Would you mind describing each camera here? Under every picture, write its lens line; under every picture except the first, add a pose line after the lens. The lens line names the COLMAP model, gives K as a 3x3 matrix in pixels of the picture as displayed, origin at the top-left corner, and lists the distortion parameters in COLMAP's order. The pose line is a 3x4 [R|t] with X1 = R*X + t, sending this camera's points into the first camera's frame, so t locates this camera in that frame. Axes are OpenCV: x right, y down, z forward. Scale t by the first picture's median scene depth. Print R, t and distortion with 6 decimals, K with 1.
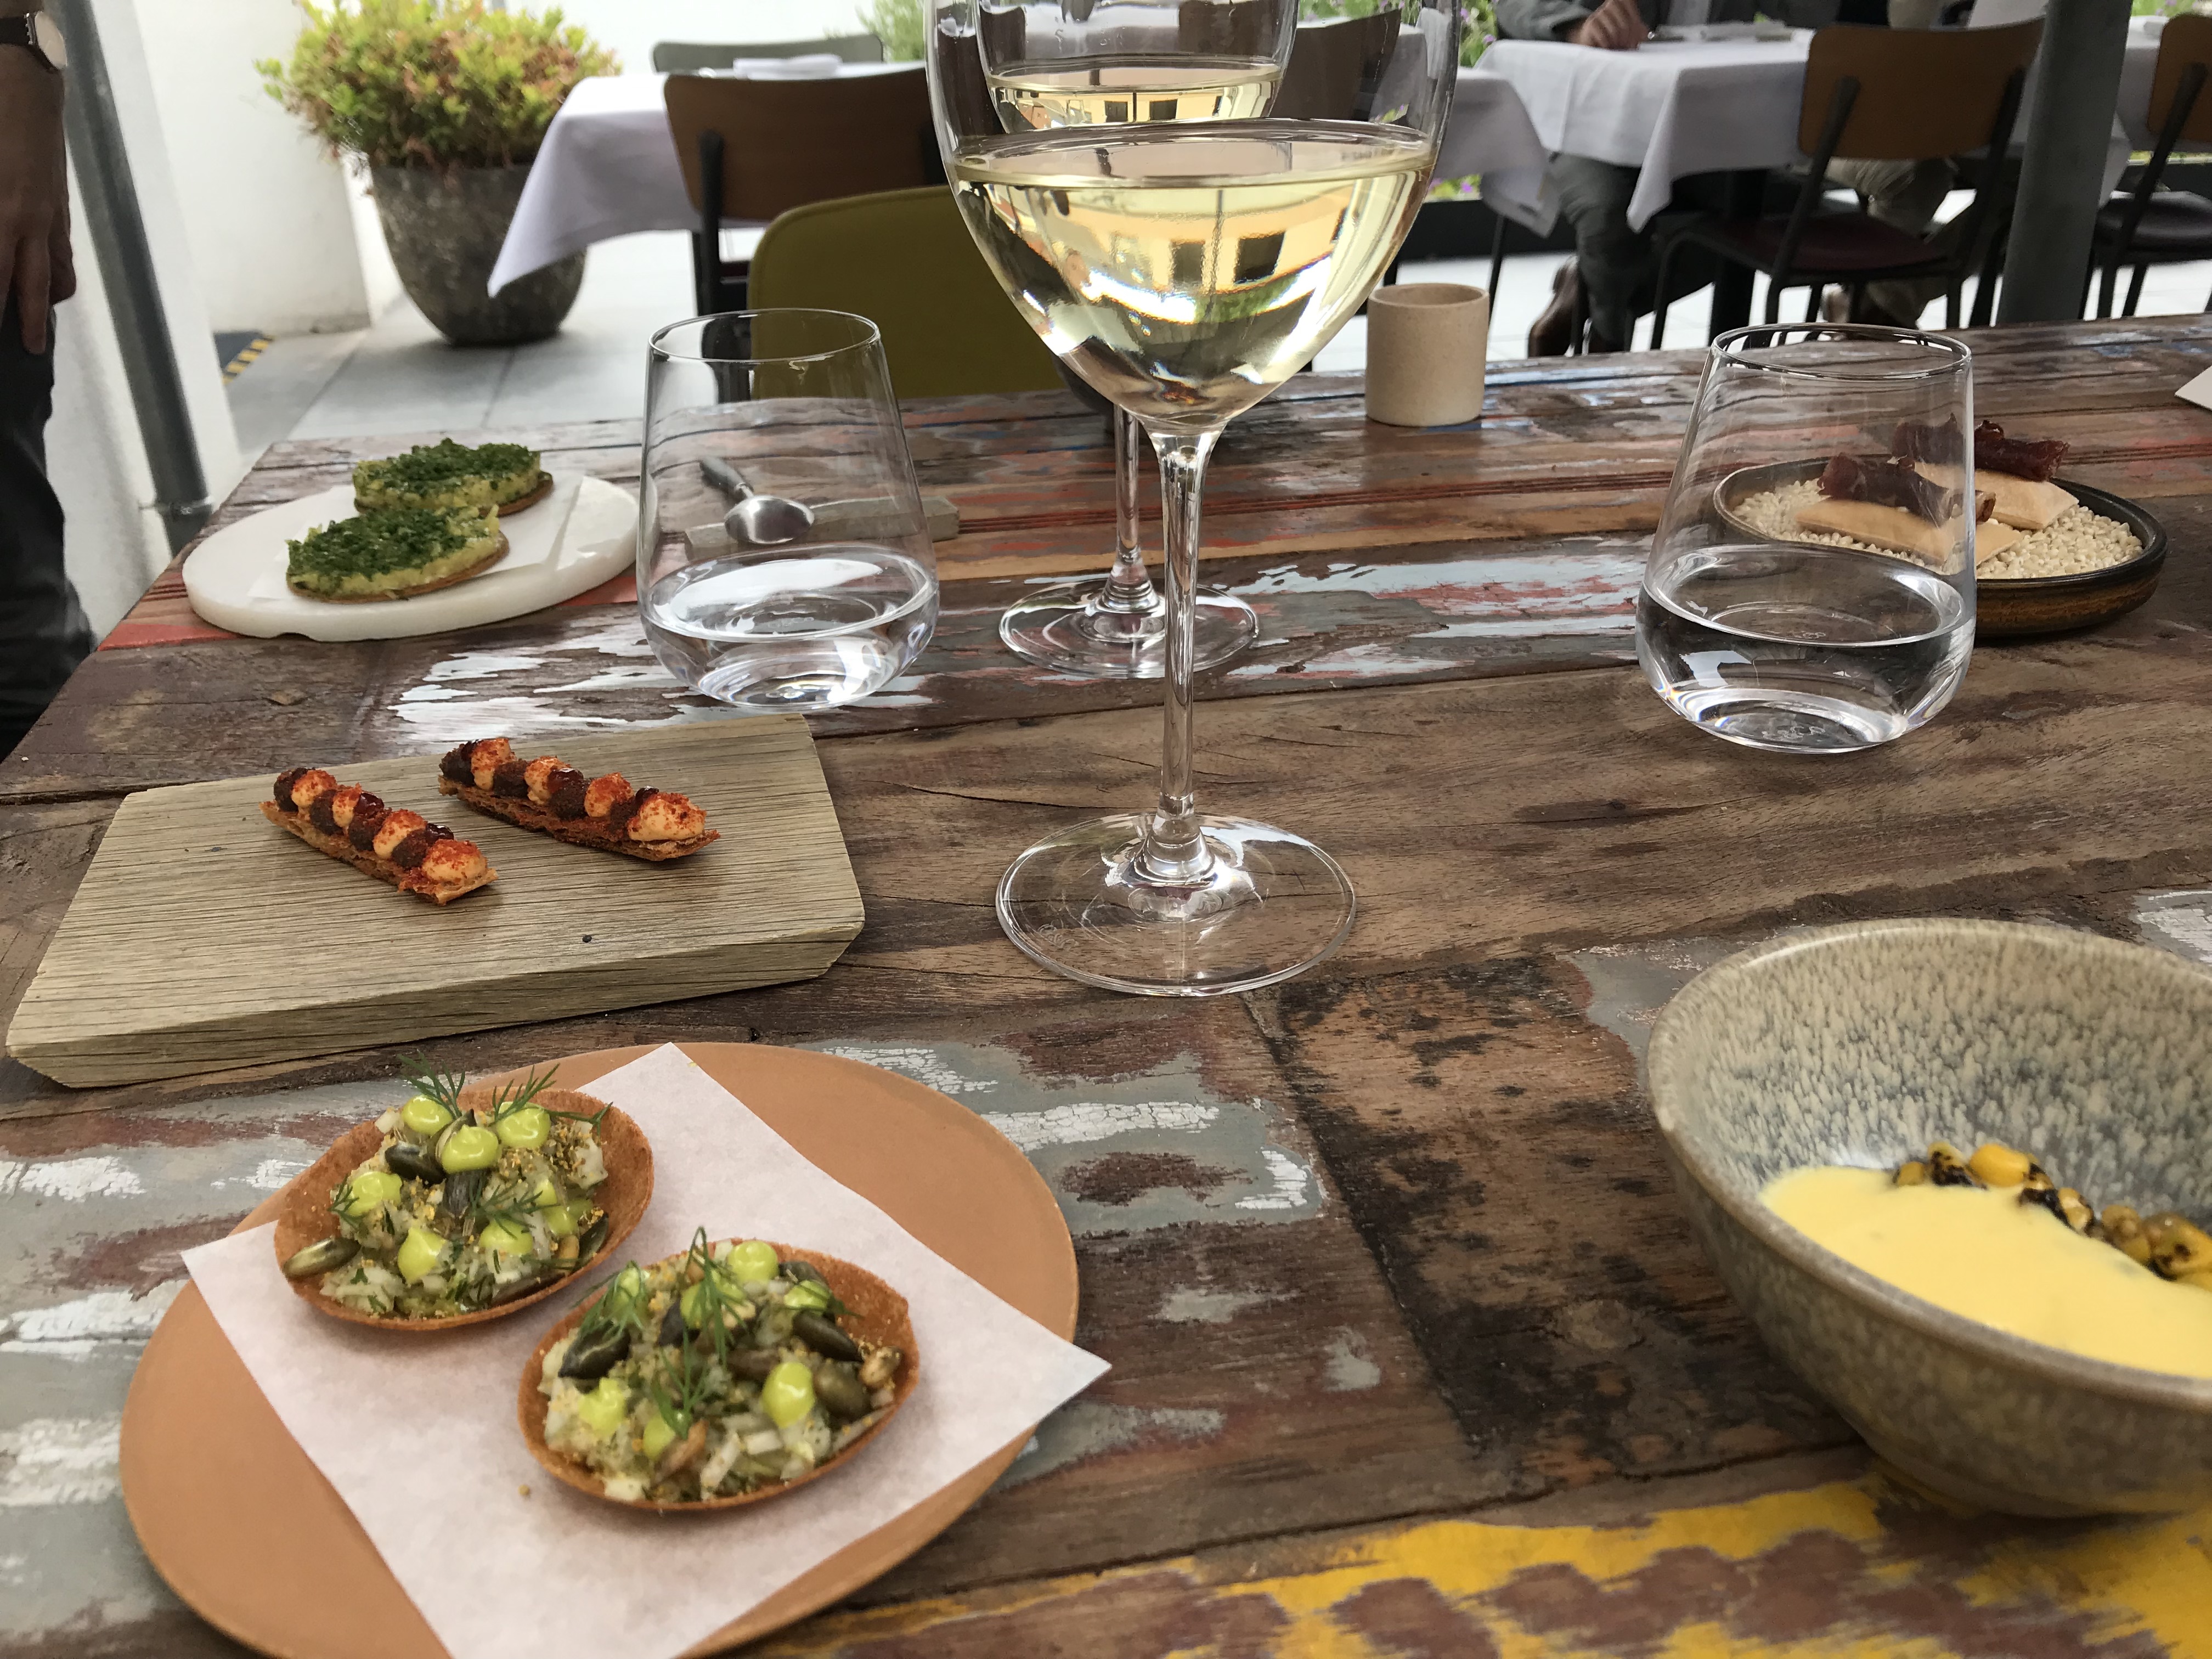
lens RADIAL K [[1788.7, 0, 1109.7], [0, 1788.7, 823.4], [0, 0, 1]] dist [-0.012586, -0.001331]
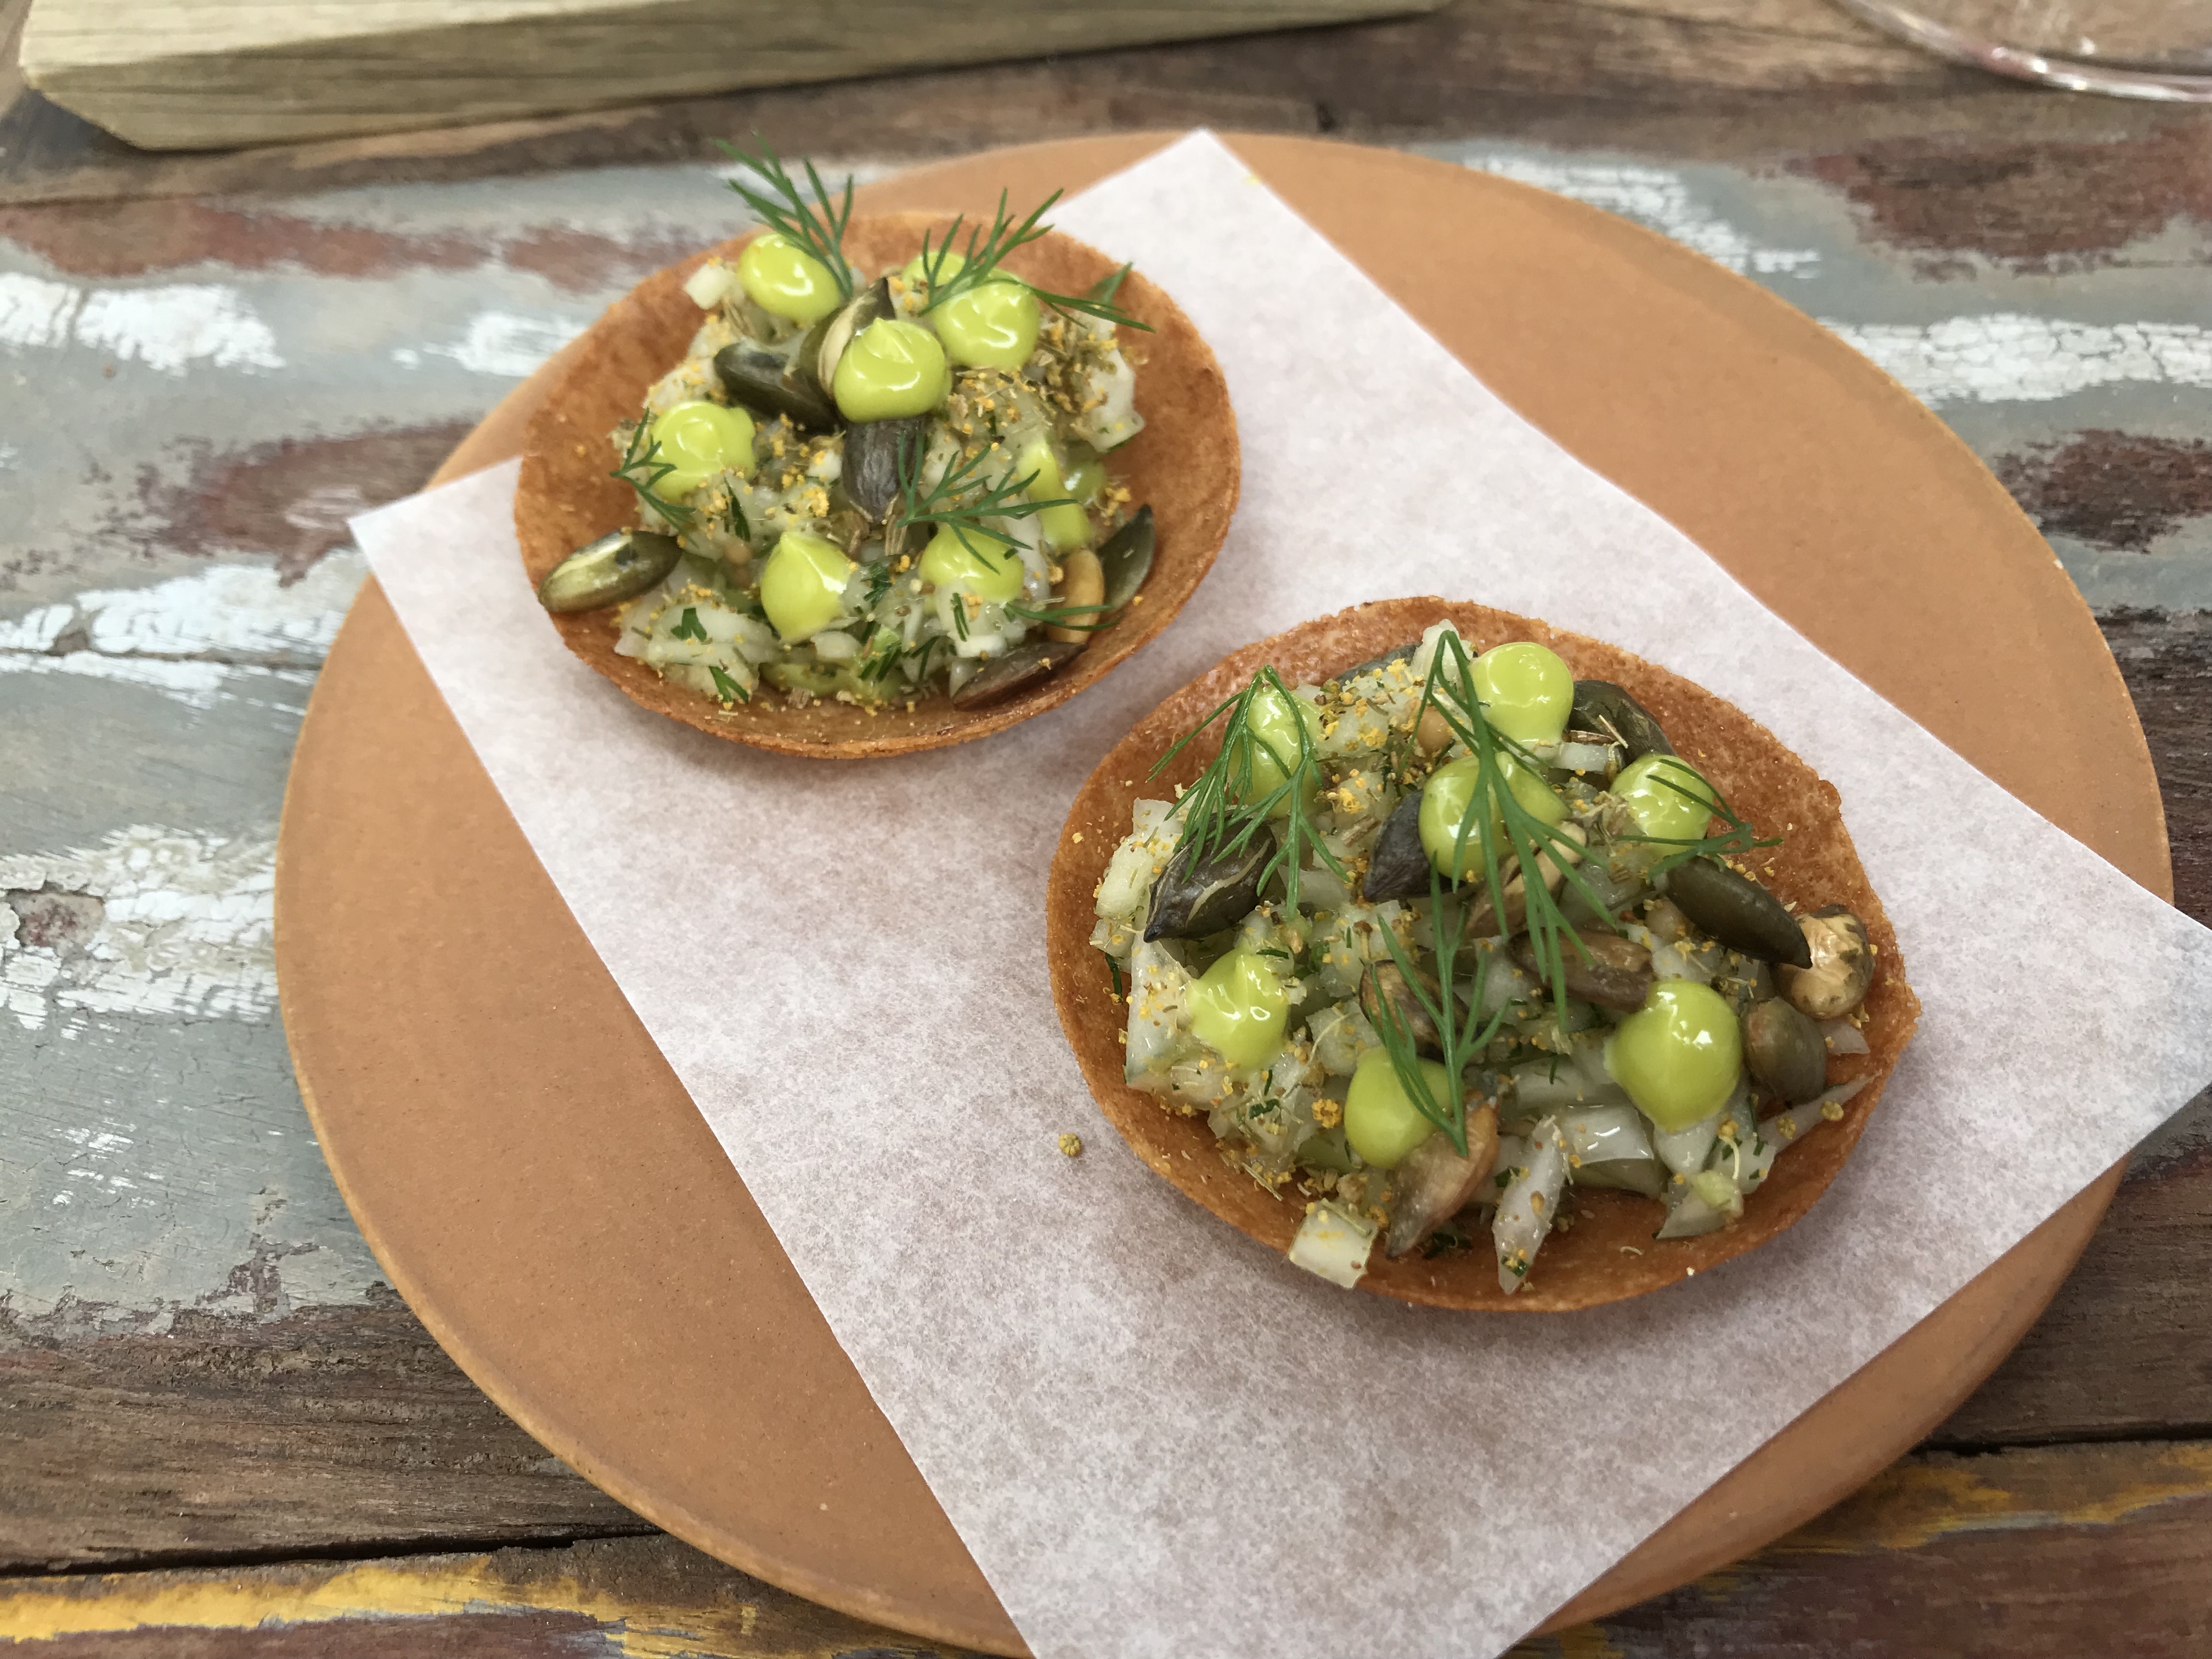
lens RADIAL K [[1788.7, 0, 1112.7], [0, 1788.7, 828.4], [0, 0, 1]] dist [-0.012586, -0.001331]
pose [[0.989972, 0.104077, -0.095519, -0.238131], [-0.043476, 0.867815, 0.494982, 0.050179], [0.134409, -0.485866, 0.863637, 0.531199]]
